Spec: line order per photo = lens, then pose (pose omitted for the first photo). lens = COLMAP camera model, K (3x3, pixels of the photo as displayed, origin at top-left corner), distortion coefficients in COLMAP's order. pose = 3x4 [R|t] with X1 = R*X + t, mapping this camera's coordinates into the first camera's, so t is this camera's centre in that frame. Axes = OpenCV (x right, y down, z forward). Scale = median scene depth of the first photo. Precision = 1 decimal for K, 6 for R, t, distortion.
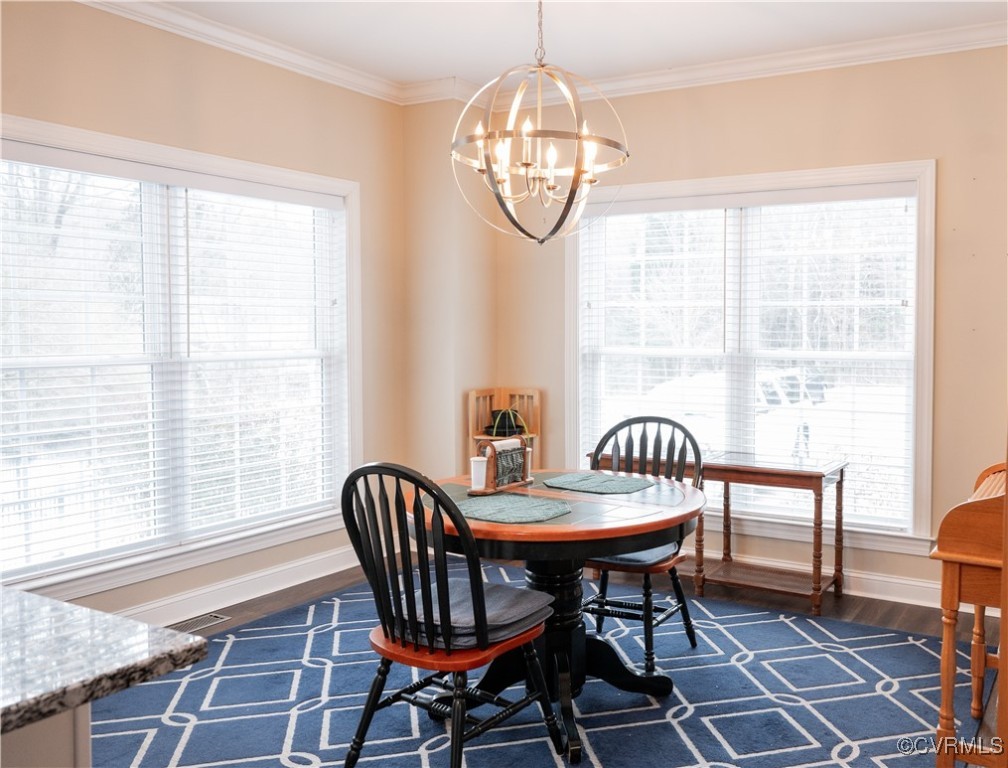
lens RADIAL K [[880.7, 0, 635.5], [0, 880.7, 363.6], [0, 0, 1]] dist [0.001685, 0.006633]
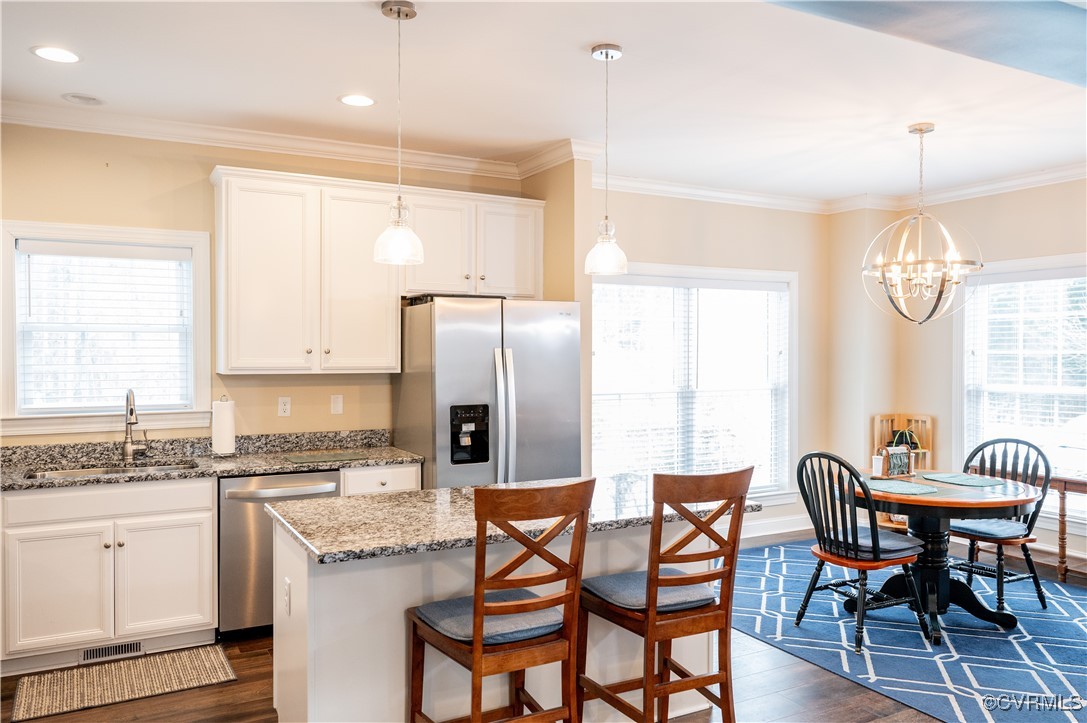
lens RADIAL K [[811.7, 0, 543.5], [0, 811.7, 361.5], [0, 0, 1]] dist [-0.004891, 0.005132]
pose [[0.834649, 0.002933, -0.550775, 0.111936], [-0.020304, 0.999470, -0.025446, -0.014952], [0.550409, 0.032422, 0.834266, -0.507043]]
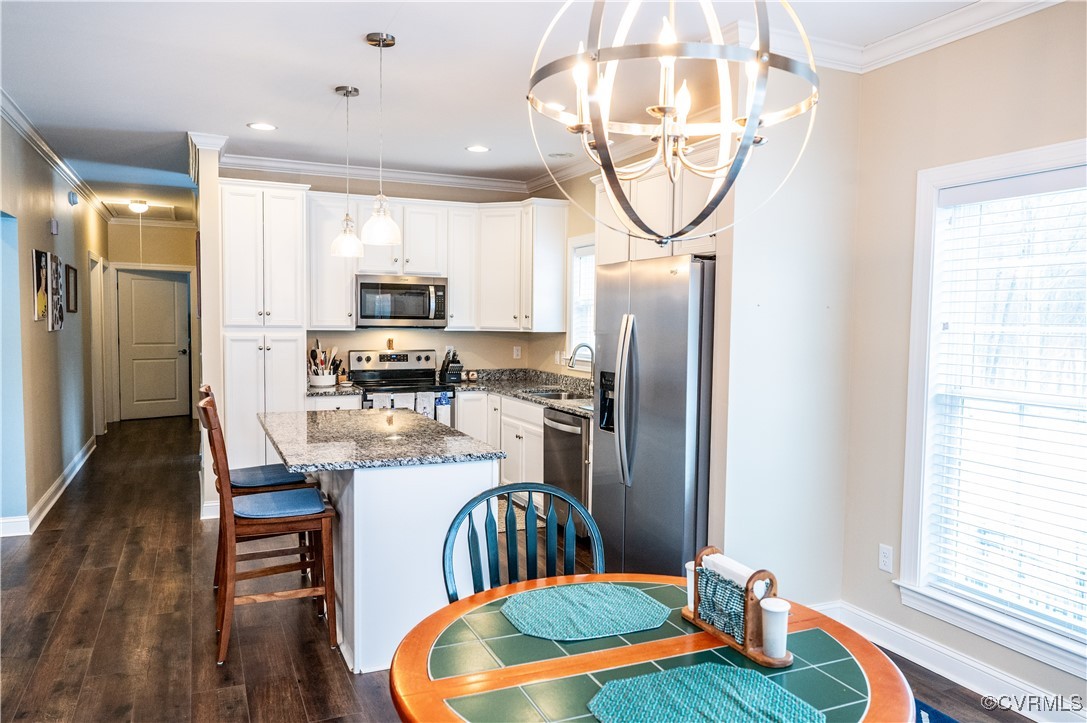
lens RADIAL K [[770.8, 0, 541.7], [0, 770.8, 366.2], [0, 0, 1]] dist [0.007013, 0.007644]
pose [[-0.613827, 0.035443, -0.788644, 0.308193], [-0.050713, 0.995158, 0.084196, -0.078442], [0.787810, 0.091677, -0.609058, 1.063053]]
